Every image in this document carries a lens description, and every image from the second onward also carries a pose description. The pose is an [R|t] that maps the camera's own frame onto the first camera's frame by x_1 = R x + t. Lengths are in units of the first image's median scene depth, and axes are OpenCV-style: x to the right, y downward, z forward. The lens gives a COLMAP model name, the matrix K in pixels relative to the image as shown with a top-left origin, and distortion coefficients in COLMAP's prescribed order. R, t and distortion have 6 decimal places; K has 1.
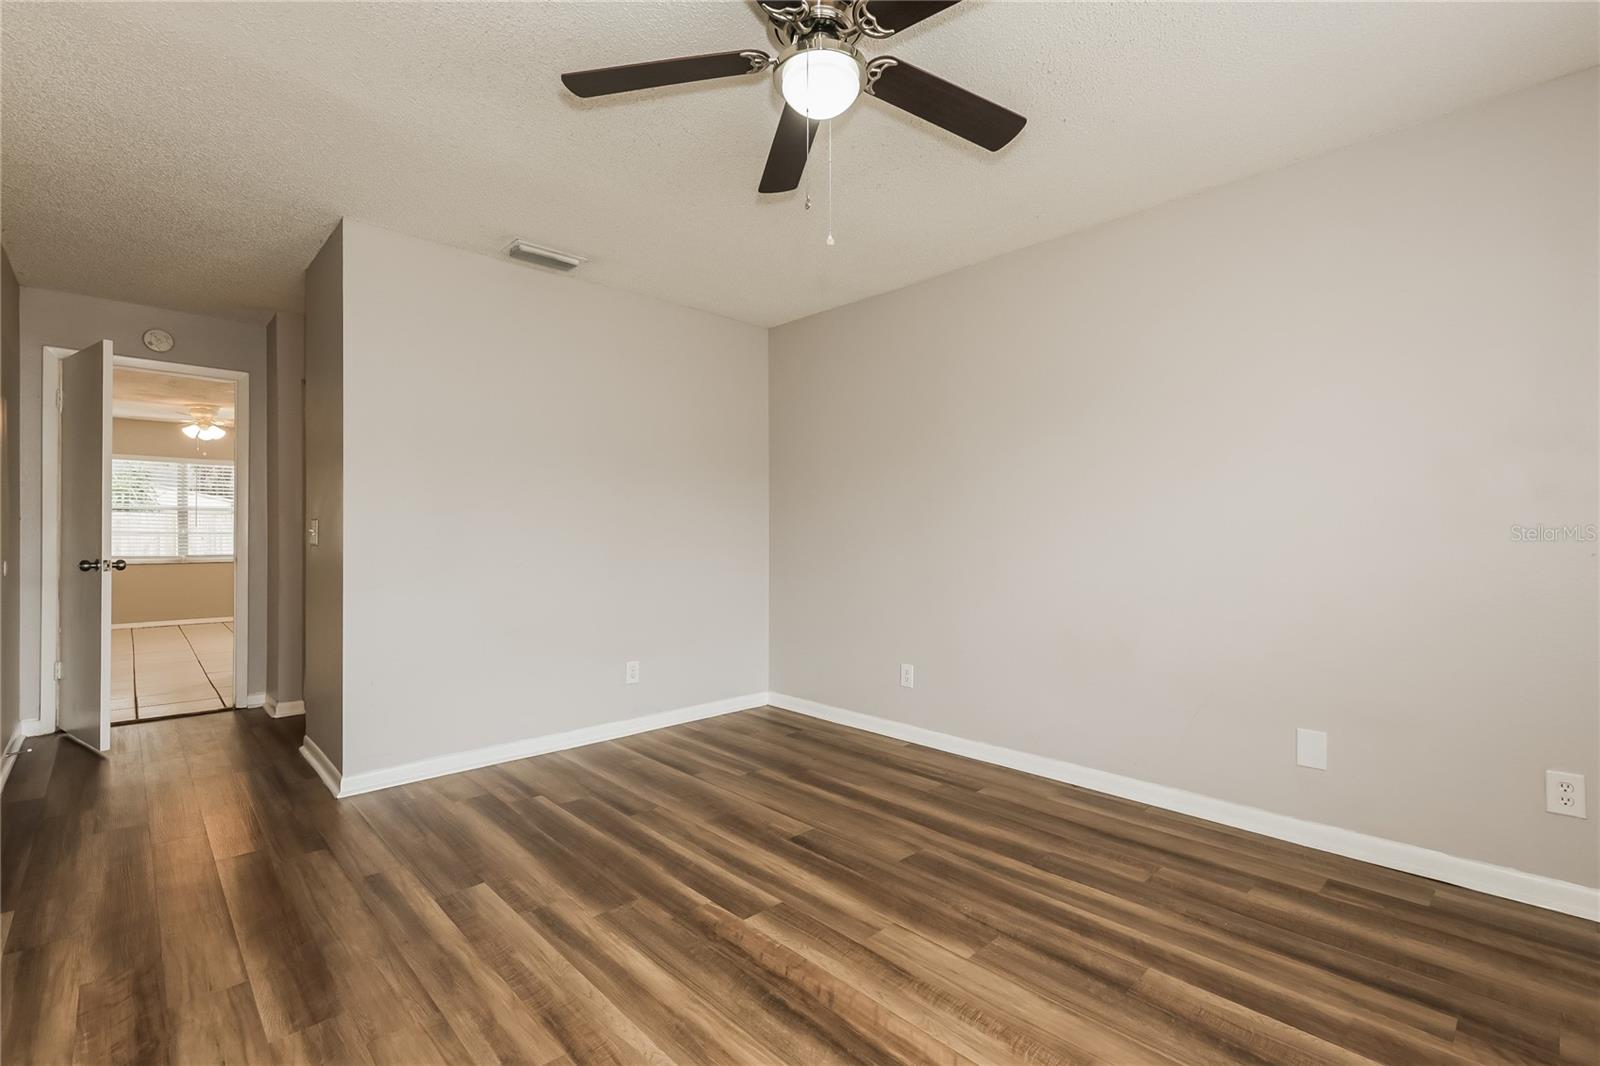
lens RADIAL K [[722.1, 0, 815.8], [0, 722.1, 533.2], [0, 0, 1]] dist [-0.000177, 0.000473]
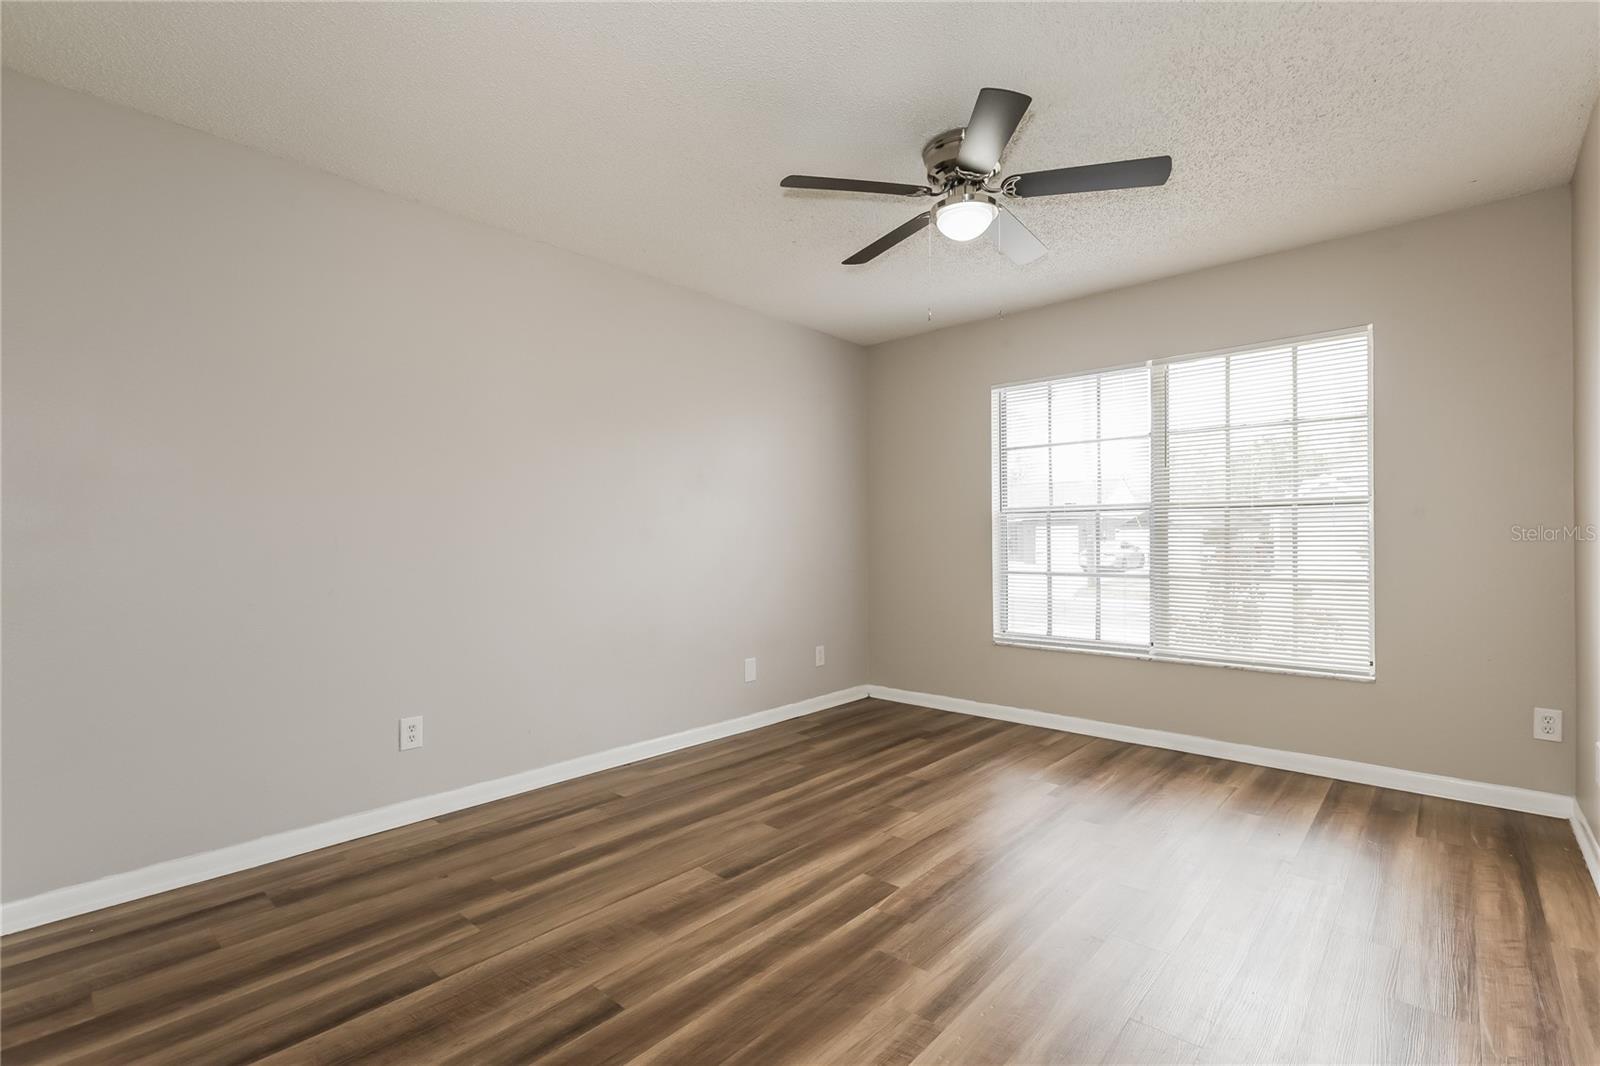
lens RADIAL K [[722.1, 0, 814.5], [0, 722.1, 531.2], [0, 0, 1]] dist [-0.000177, 0.000473]
pose [[-0.084375, 0.013141, 0.996347, -0.972453], [-0.000003, 0.999913, -0.013188, 0.003197], [-0.996434, -0.001115, -0.084368, 0.994656]]
